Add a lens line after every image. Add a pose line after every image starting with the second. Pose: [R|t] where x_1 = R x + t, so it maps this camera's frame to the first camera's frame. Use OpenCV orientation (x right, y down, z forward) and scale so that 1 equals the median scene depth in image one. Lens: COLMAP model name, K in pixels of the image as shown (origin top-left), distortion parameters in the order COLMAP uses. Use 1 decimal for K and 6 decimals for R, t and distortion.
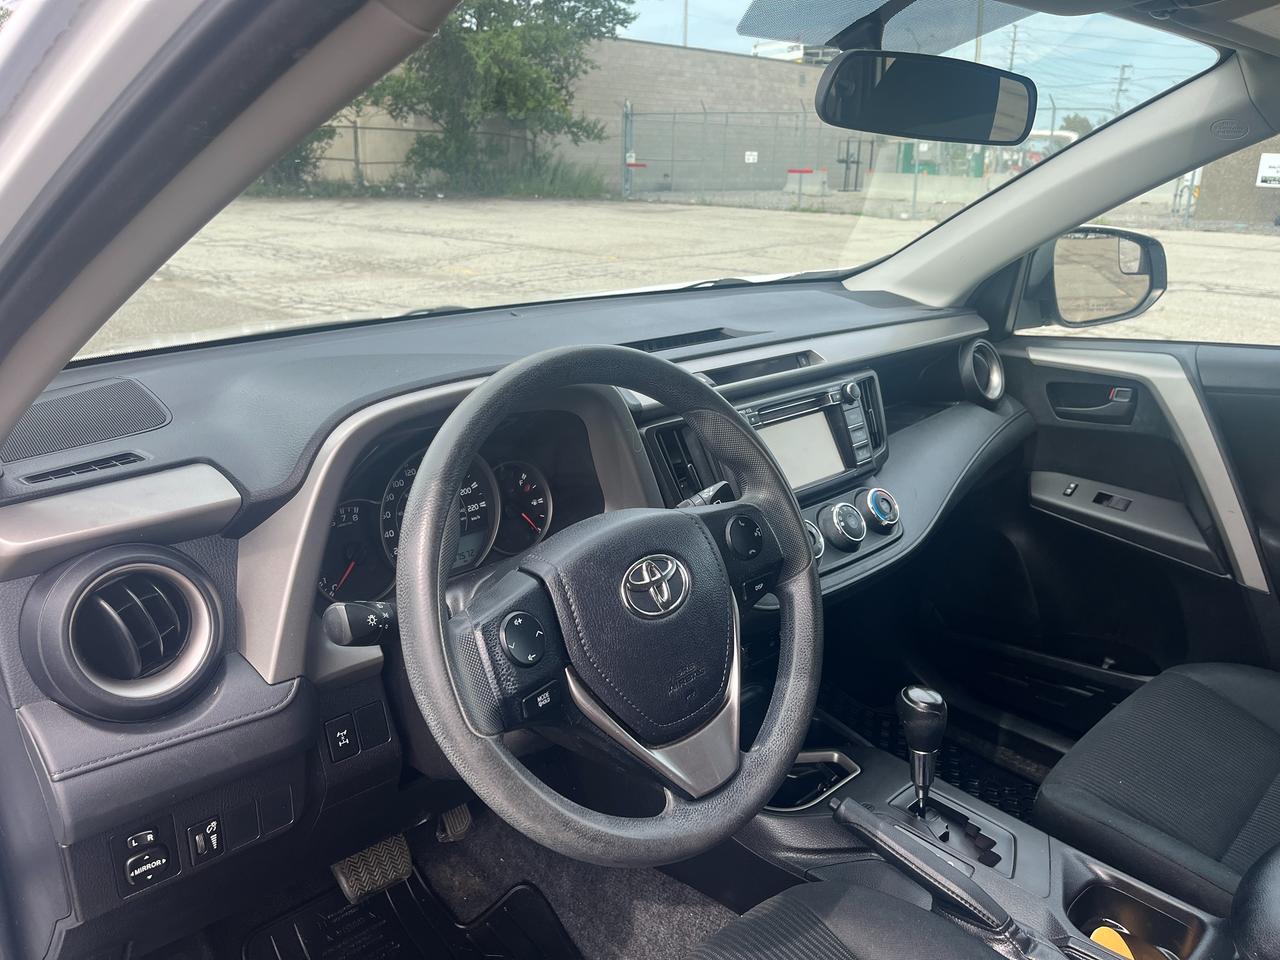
lens RADIAL K [[978.0, 0, 631.4], [0, 978.0, 464.6], [0, 0, 1]] dist [0.060909, -0.089338]
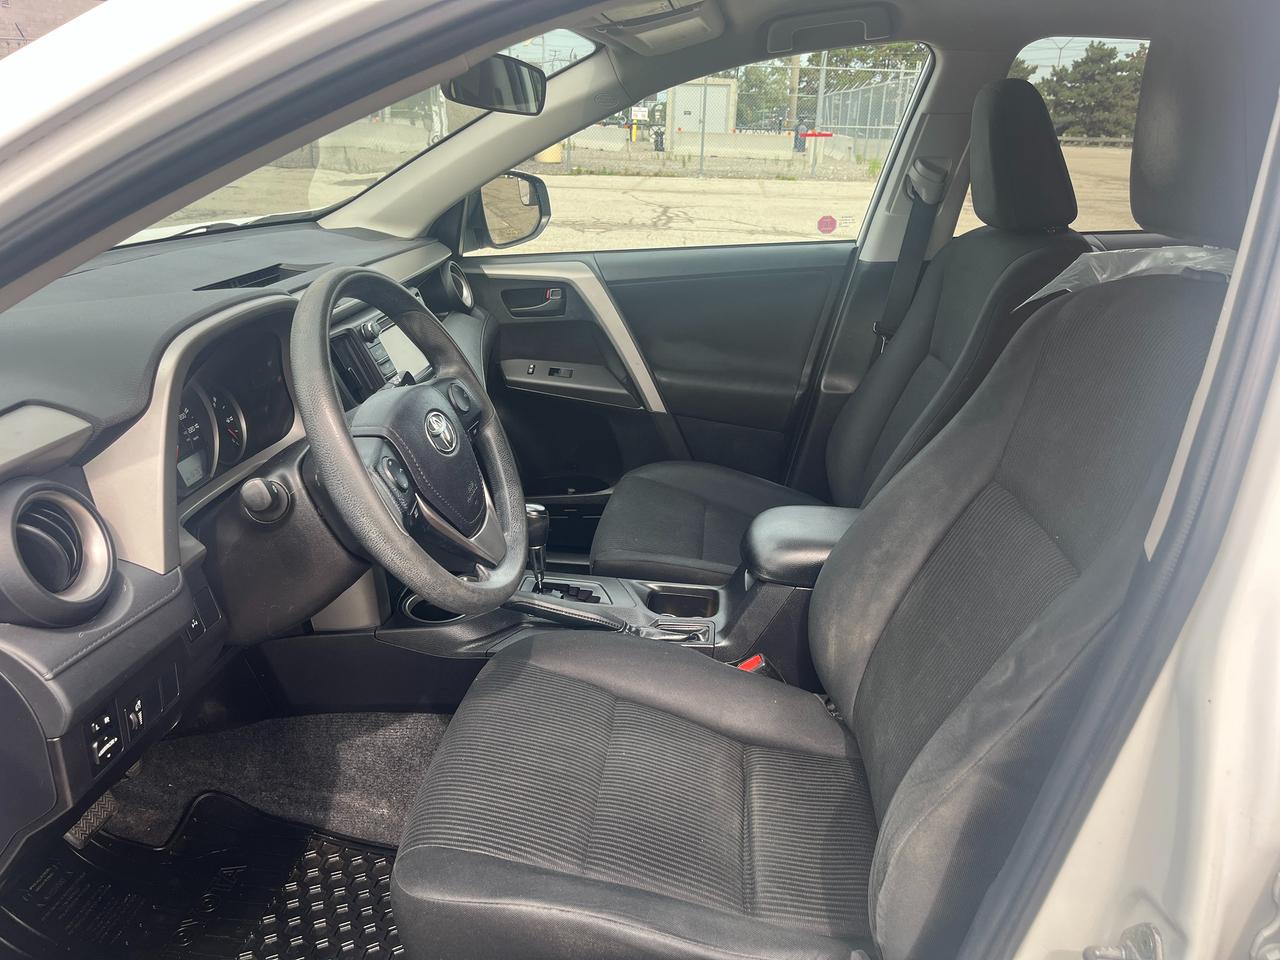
lens RADIAL K [[988.6, 0, 637.5], [0, 988.6, 472.9], [0, 0, 1]] dist [0.048085, -0.085292]
pose [[0.761241, -0.208261, 0.614116, -0.322628], [0.171481, 0.977964, 0.119087, 0.029510], [-0.625385, 0.014655, 0.780179, -0.147299]]
